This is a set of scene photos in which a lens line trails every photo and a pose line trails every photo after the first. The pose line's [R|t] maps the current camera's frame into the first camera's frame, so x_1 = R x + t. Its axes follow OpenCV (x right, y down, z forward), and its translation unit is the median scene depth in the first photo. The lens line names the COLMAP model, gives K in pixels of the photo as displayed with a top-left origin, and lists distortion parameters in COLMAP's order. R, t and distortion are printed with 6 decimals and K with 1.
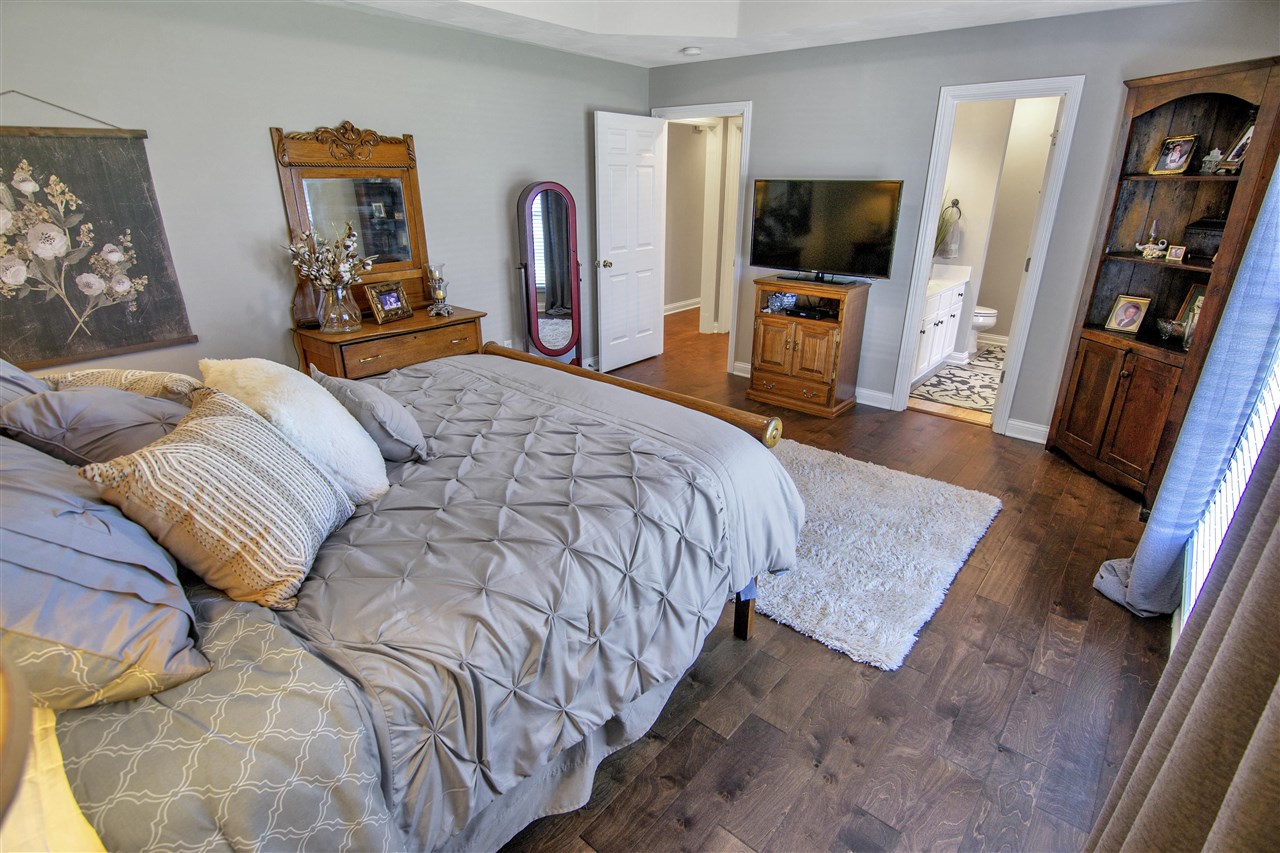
lens RADIAL K [[626.1, 0, 638.3], [0, 626.1, 428.0], [0, 0, 1]] dist [-0.011071, -0.006354]
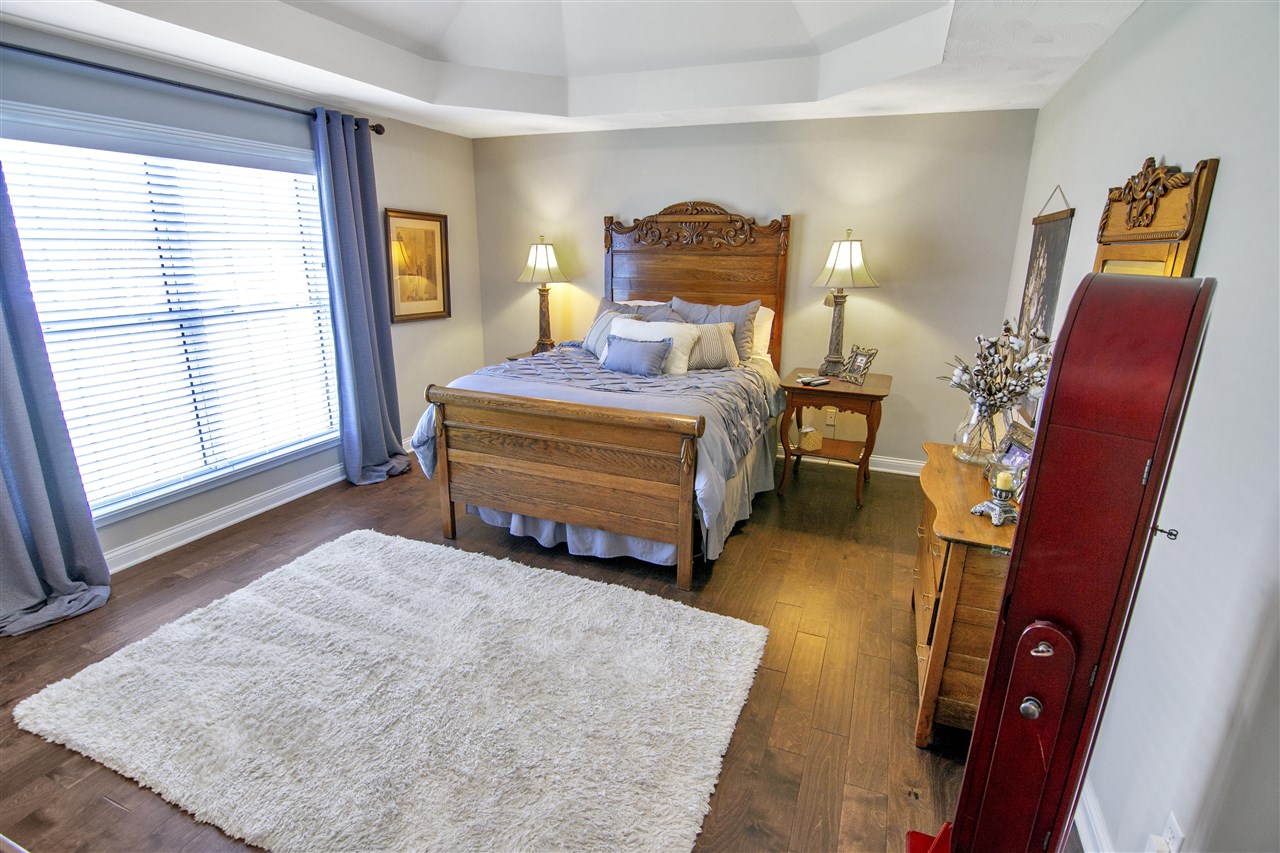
lens RADIAL K [[626.1, 0, 640.6], [0, 626.1, 429.4], [0, 0, 1]] dist [-0.011071, -0.006354]
pose [[-0.945542, 0.071335, -0.317587, 0.159976], [-0.140025, 0.791653, 0.594709, -0.686667], [0.293842, 0.606792, -0.738553, 1.712408]]
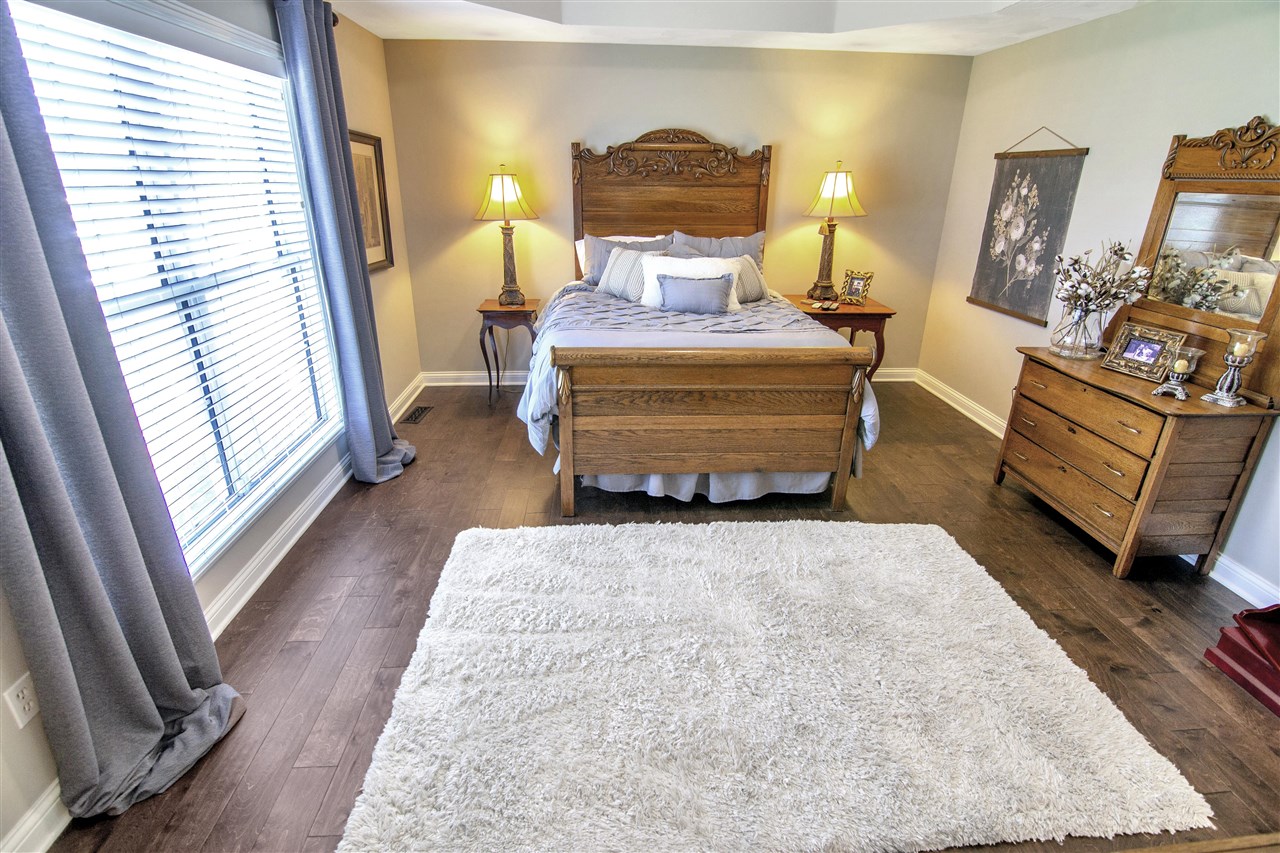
lens RADIAL K [[626.1, 0, 639.9], [0, 626.1, 430.7], [0, 0, 1]] dist [-0.011071, -0.006354]
pose [[-0.713165, 0.247722, -0.655766, 0.738878], [-0.276661, 0.760074, 0.588002, -0.529218], [0.644092, 0.600768, -0.473523, 1.332550]]
